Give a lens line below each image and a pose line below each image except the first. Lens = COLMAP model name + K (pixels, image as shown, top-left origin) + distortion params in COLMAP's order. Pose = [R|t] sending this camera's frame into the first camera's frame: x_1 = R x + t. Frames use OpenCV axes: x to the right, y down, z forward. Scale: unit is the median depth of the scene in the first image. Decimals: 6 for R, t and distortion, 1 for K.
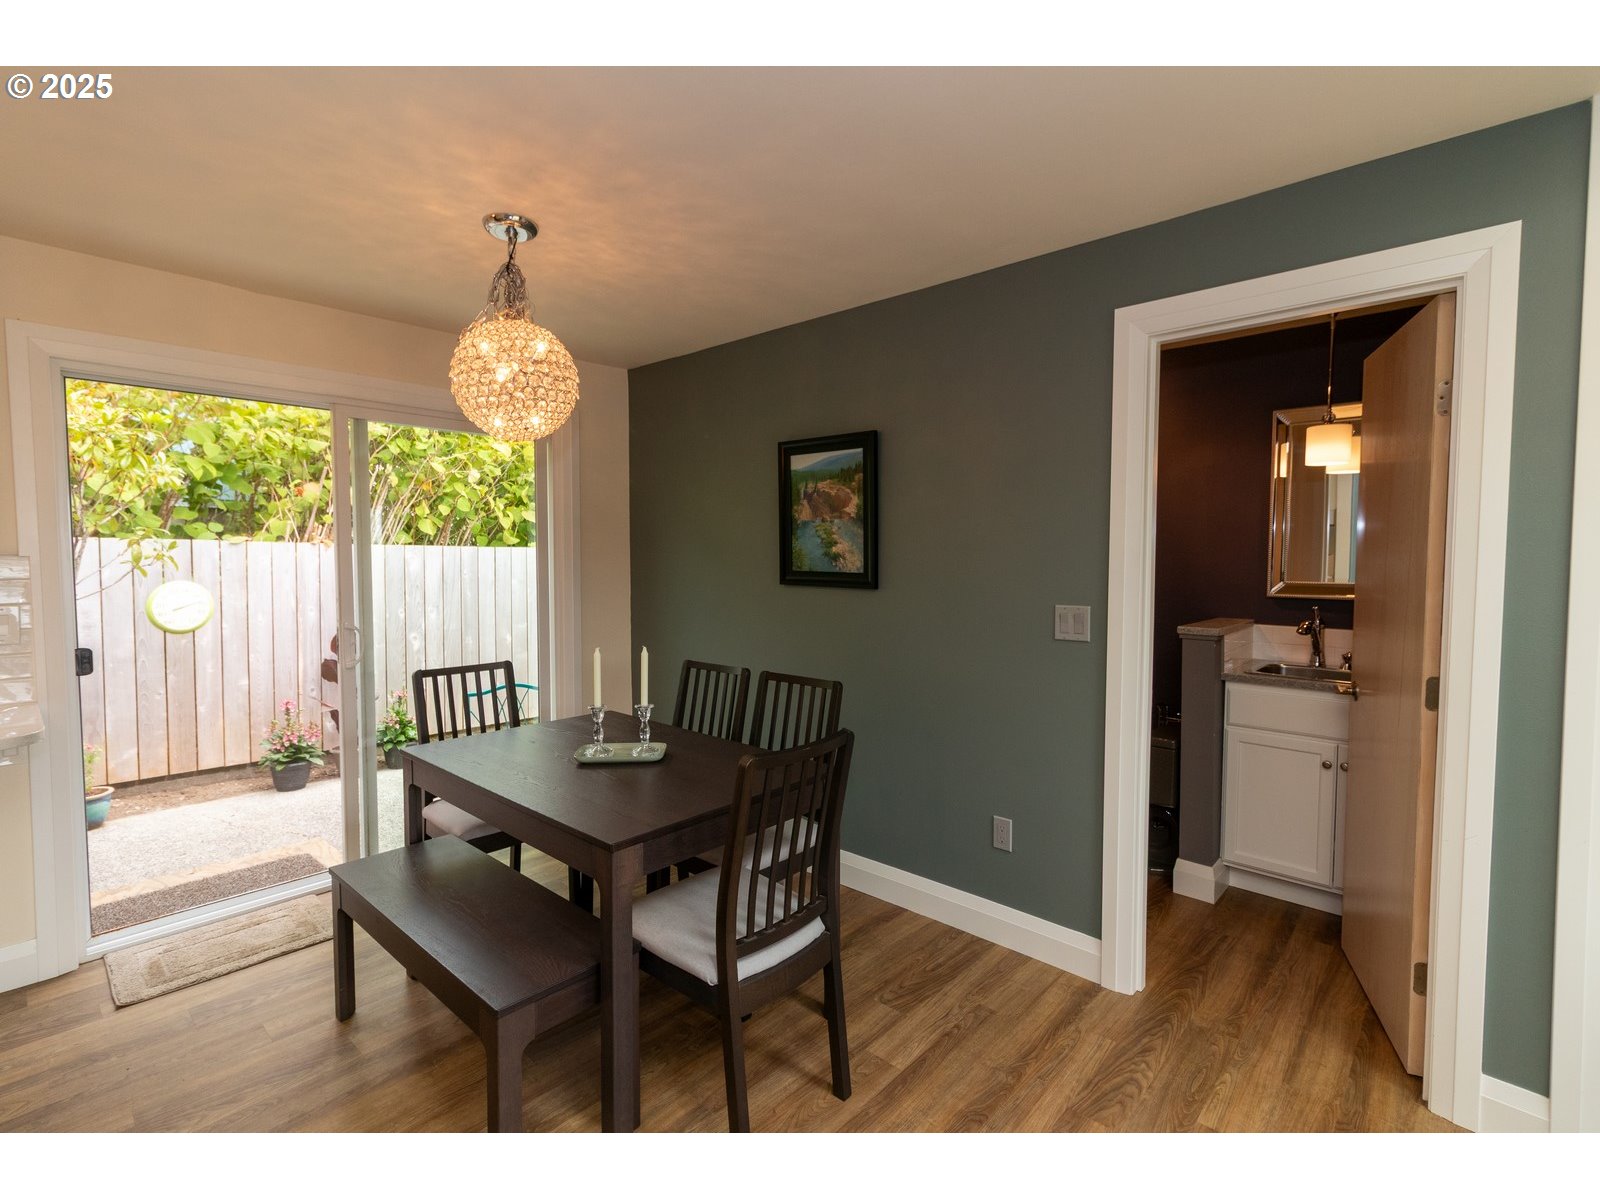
lens RADIAL K [[748.8, 0, 800.0], [0, 748.8, 600.0], [0, 0, 1]] dist [-0.001209, -0.000168]
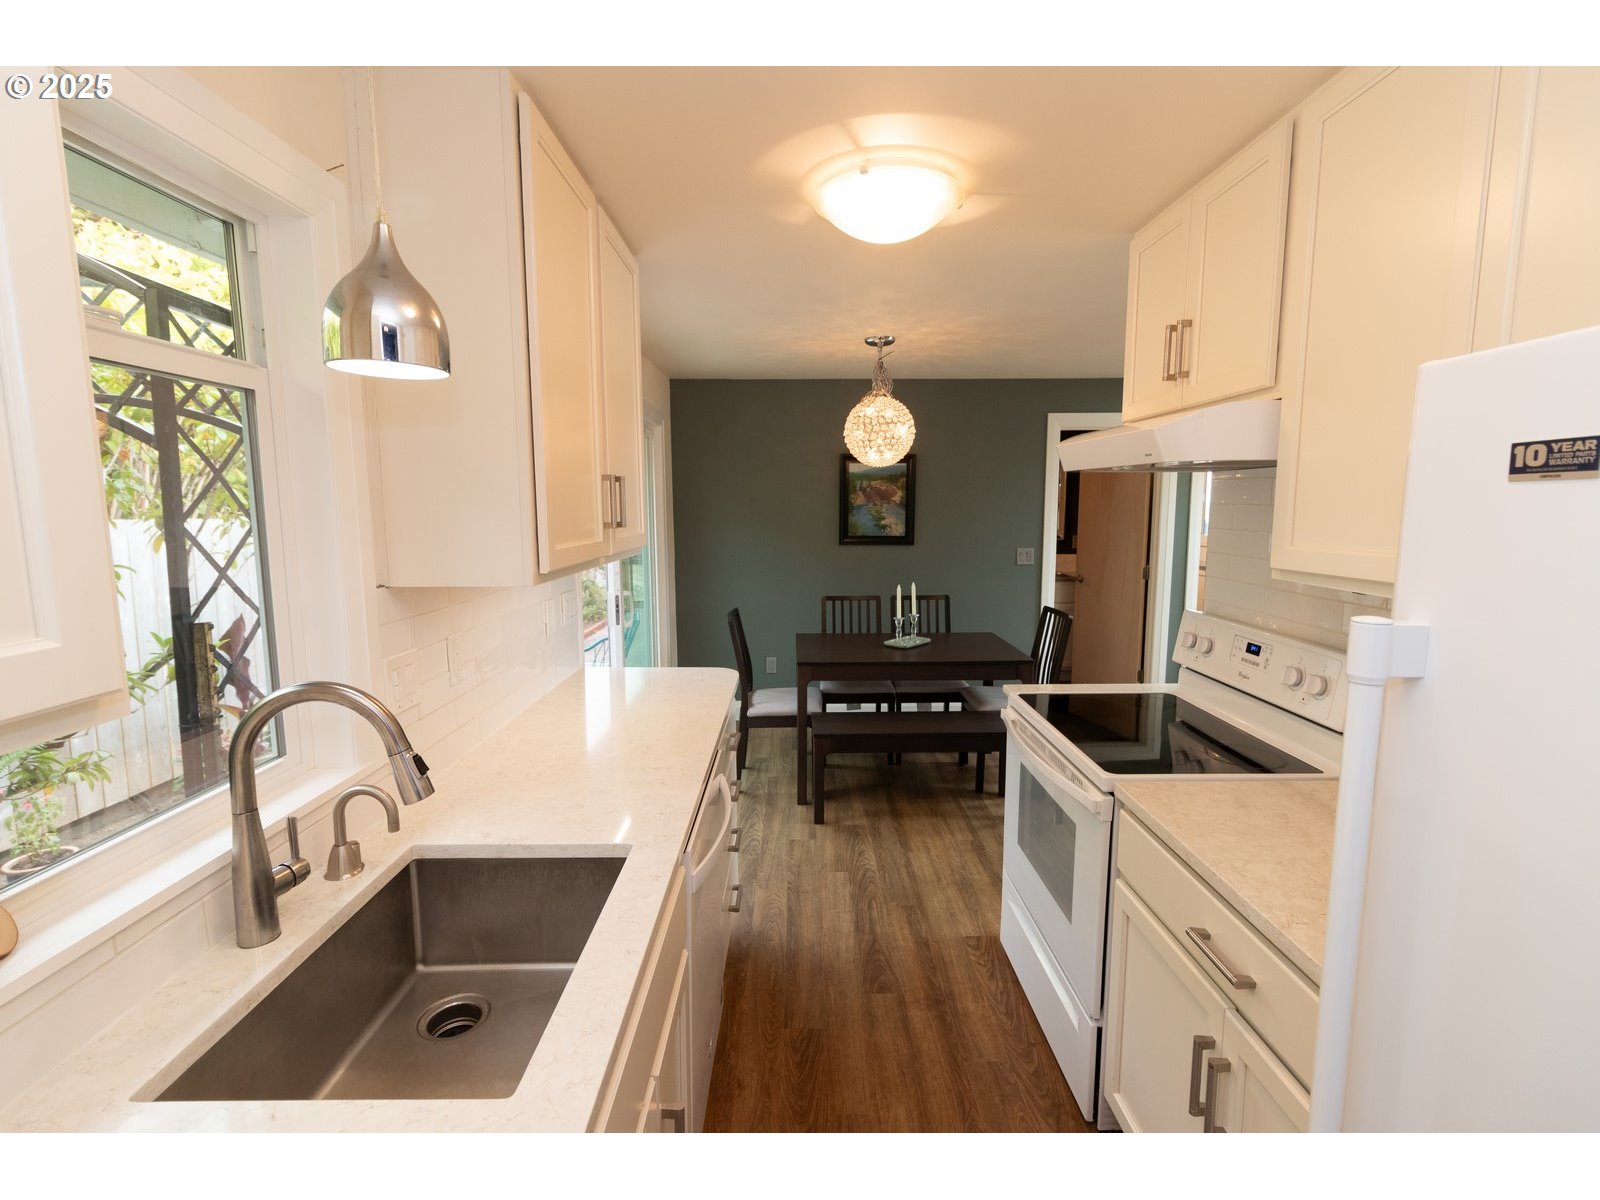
lens RADIAL K [[748.8, 0, 800.0], [0, 748.8, 600.0], [0, 0, 1]] dist [-0.001209, -0.000168]
pose [[0.731341, -0.092954, 0.675648, -1.243425], [0.046450, 0.995157, 0.086632, -0.048537], [-0.680428, -0.031974, 0.732117, -0.103932]]
